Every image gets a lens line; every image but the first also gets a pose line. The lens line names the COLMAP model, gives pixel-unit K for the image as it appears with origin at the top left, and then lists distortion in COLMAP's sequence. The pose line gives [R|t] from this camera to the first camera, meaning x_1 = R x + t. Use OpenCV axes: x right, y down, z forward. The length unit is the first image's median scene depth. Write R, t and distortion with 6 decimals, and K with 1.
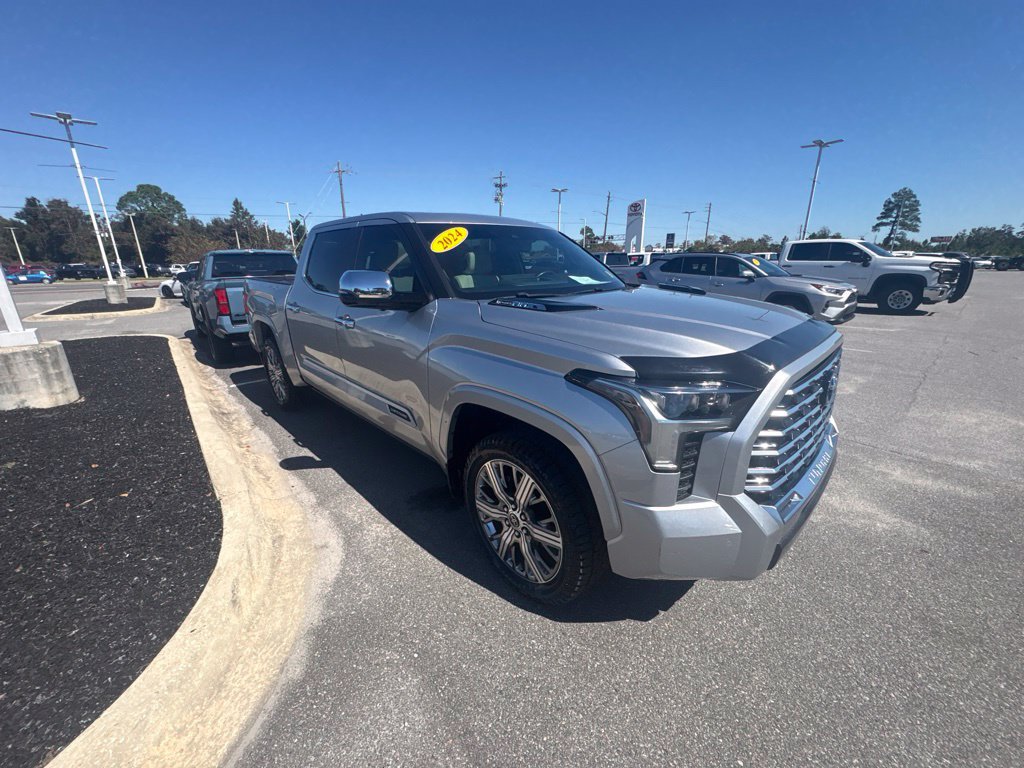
lens RADIAL K [[406.3, 0, 511.0], [0, 406.3, 384.2], [0, 0, 1]] dist [0.000980, -0.000377]
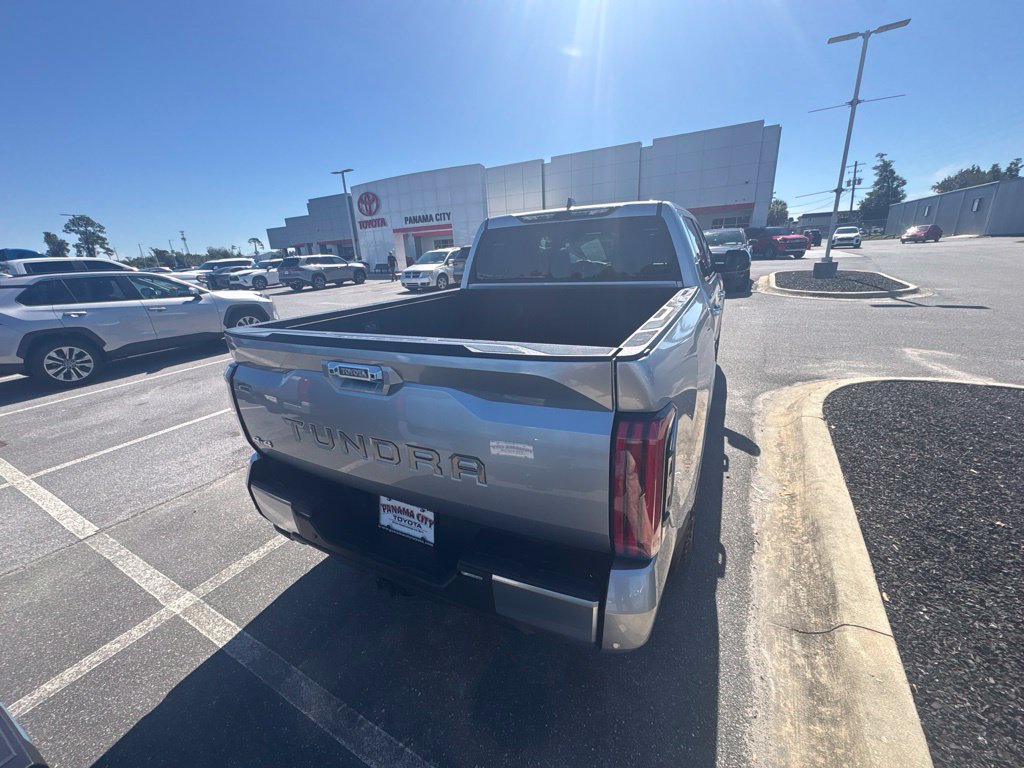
lens RADIAL K [[406.3, 0, 511.2], [0, 406.3, 384.3], [0, 0, 1]] dist [0.000980, -0.000377]
pose [[-0.318973, -0.272776, 0.907661, -1.208575], [0.331704, 0.864989, 0.376520, -0.509126], [-0.887822, 0.421174, -0.185428, 1.625563]]
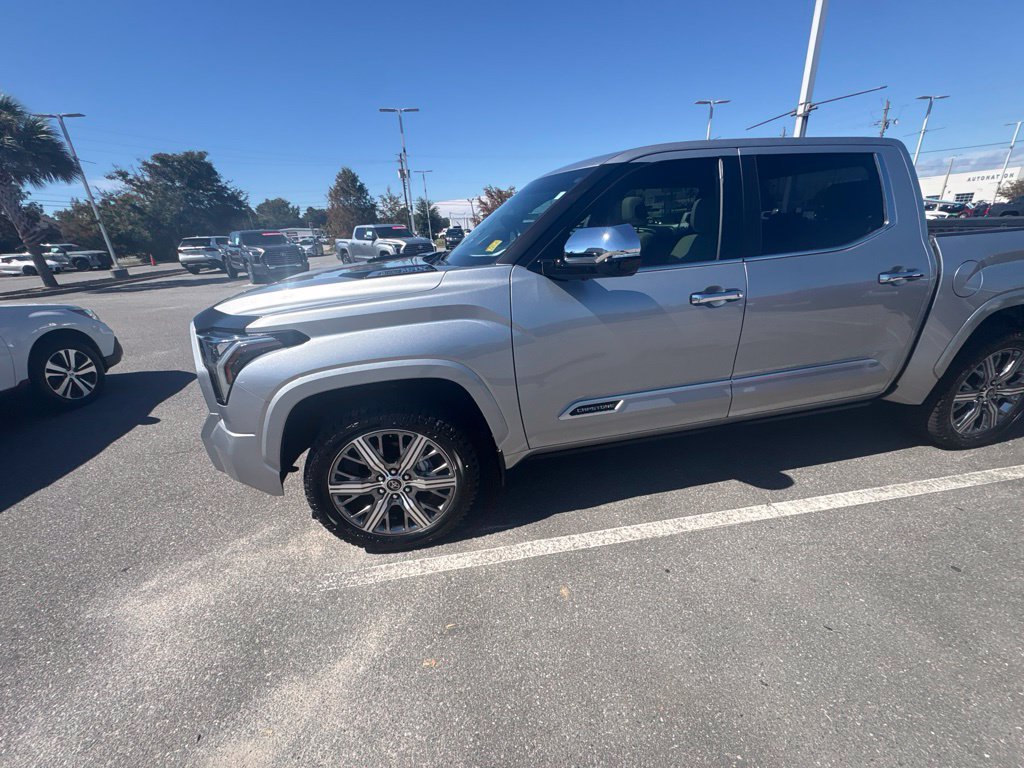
lens RADIAL K [[406.3, 0, 511.1], [0, 406.3, 383.3], [0, 0, 1]] dist [0.000980, -0.000377]
pose [[-0.538389, 0.336176, -0.772737, 0.736446], [-0.191501, 0.844183, 0.500682, -0.381067], [0.820649, 0.417542, -0.390121, 1.256854]]
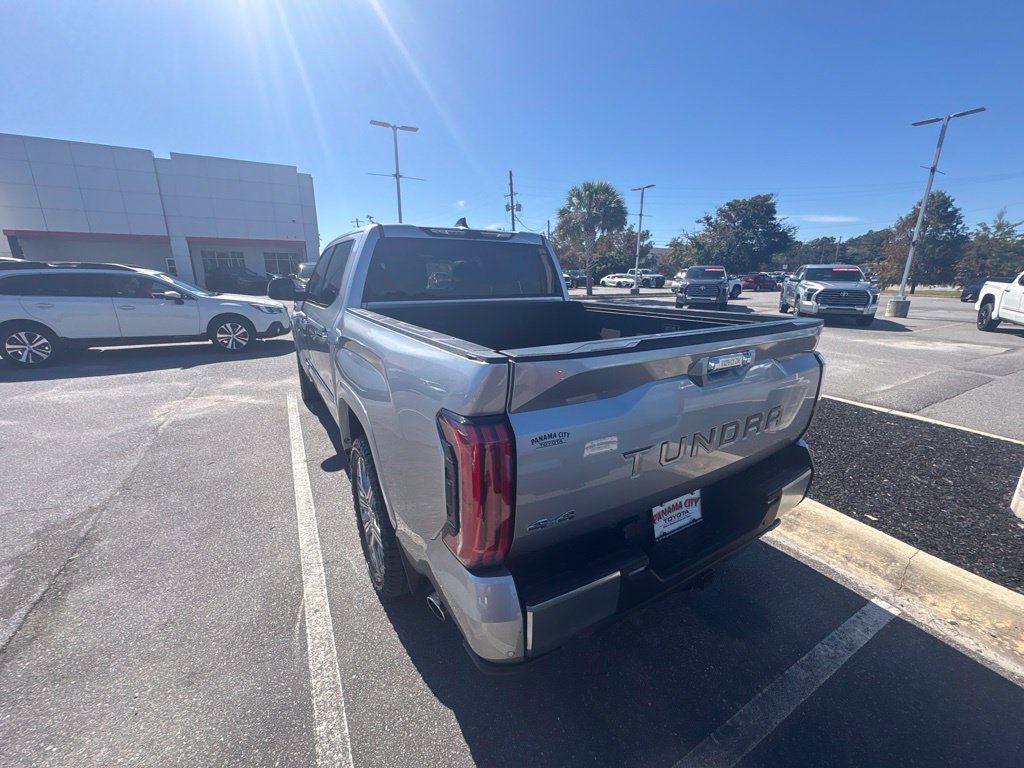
lens RADIAL K [[406.3, 0, 511.5], [0, 406.3, 384.4], [0, 0, 1]] dist [0.000980, -0.000377]
pose [[-0.974617, -0.054553, 0.217130, -0.683572], [0.069484, 0.848256, 0.525009, -0.632446], [-0.212823, 0.526769, -0.822934, 2.073228]]
